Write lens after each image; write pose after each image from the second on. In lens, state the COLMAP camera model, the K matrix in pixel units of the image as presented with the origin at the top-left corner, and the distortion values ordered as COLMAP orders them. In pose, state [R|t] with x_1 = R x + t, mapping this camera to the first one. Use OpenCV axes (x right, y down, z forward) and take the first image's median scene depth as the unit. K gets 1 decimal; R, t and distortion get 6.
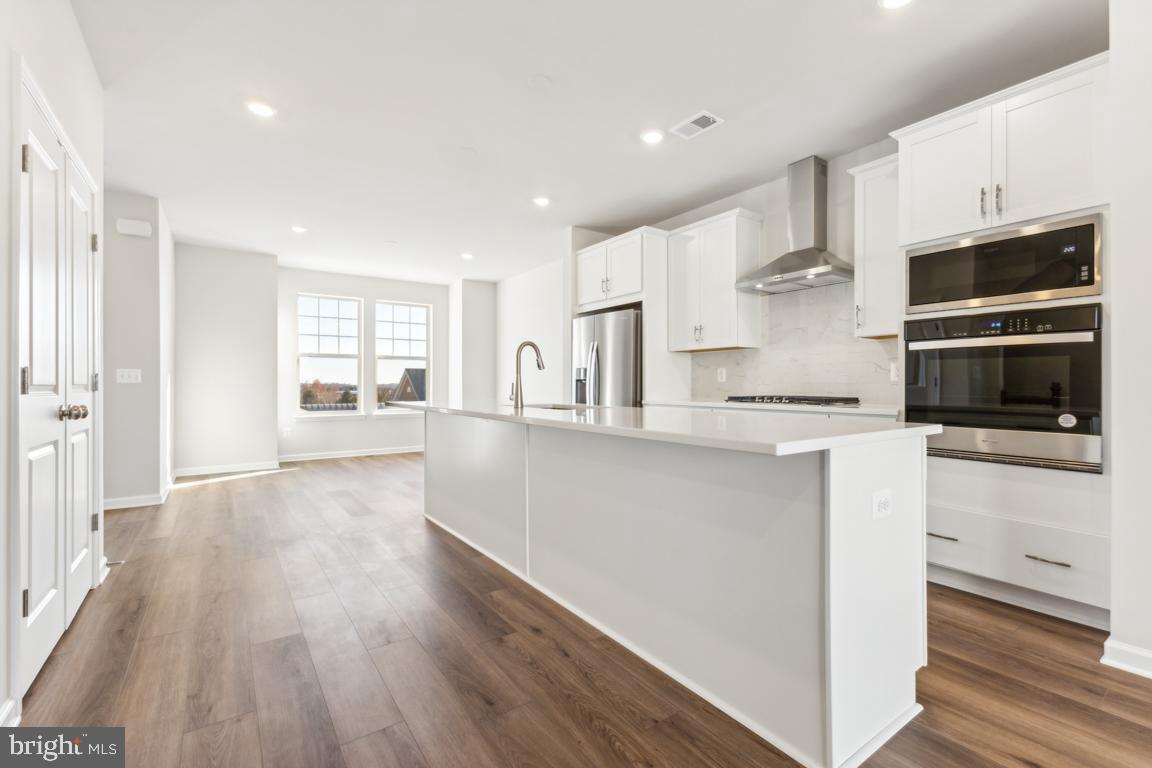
lens RADIAL K [[506.7, 0, 580.4], [0, 506.7, 385.0], [0, 0, 1]] dist [0.001438, 0.000282]
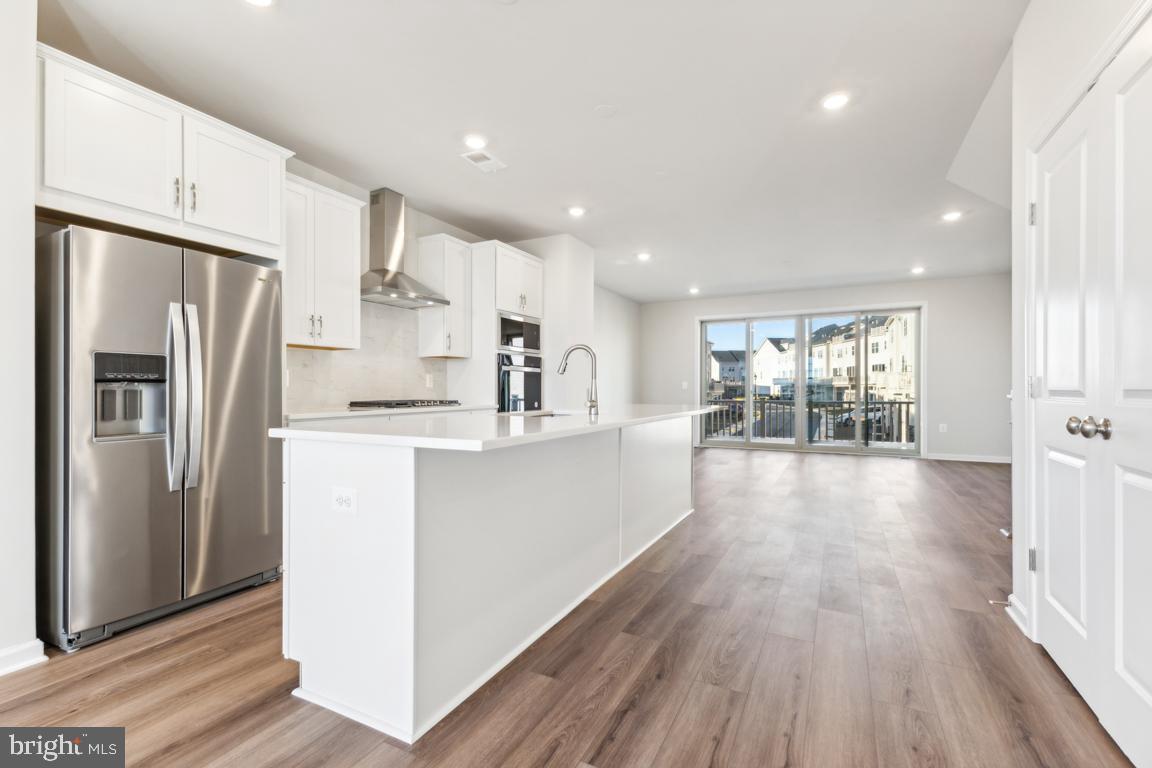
lens RADIAL K [[506.7, 0, 580.4], [0, 506.7, 385.0], [0, 0, 1]] dist [0.001438, 0.000282]
pose [[-0.459822, 0.008473, 0.887971, -1.133827], [0.001570, 0.999961, -0.008728, -0.001502], [-0.888010, -0.002619, -0.459817, 1.721088]]
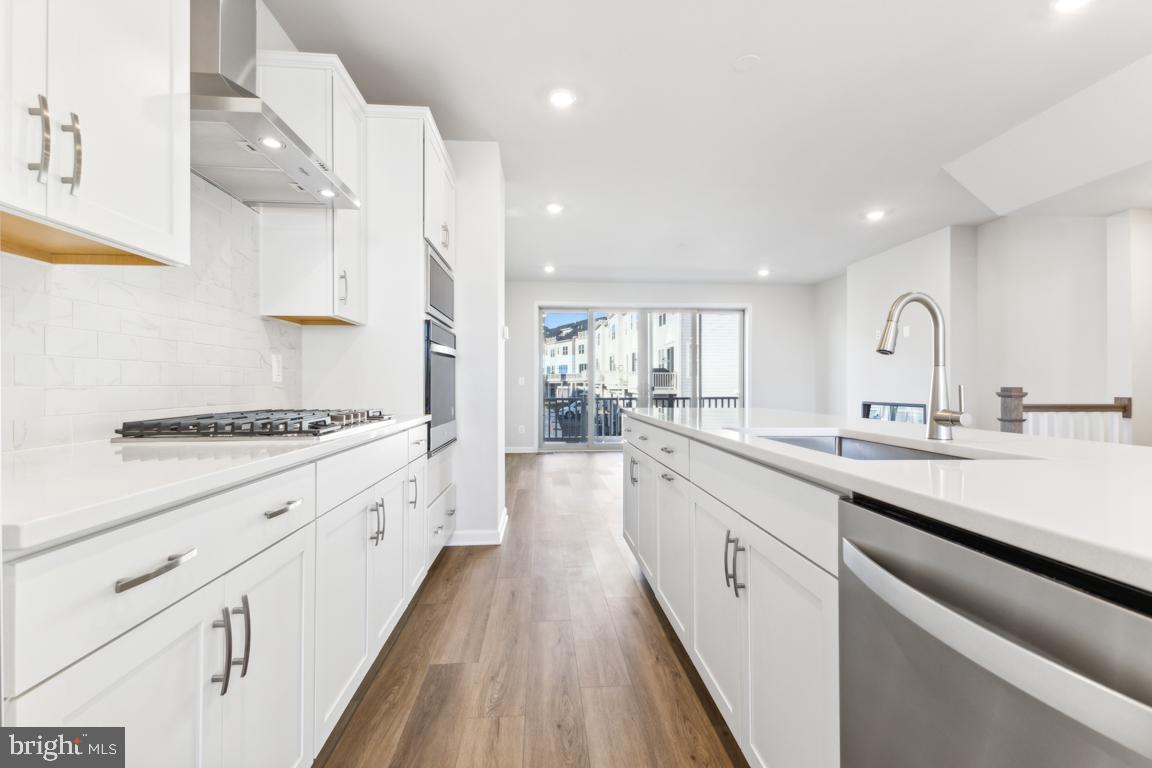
lens RADIAL K [[506.7, 0, 580.4], [0, 506.7, 385.0], [0, 0, 1]] dist [0.001438, 0.000282]
pose [[-0.854871, -0.000745, 0.518840, -0.079917], [-0.001102, 0.999999, -0.000380, -0.004679], [-0.518840, -0.000897, -0.854871, 1.842465]]
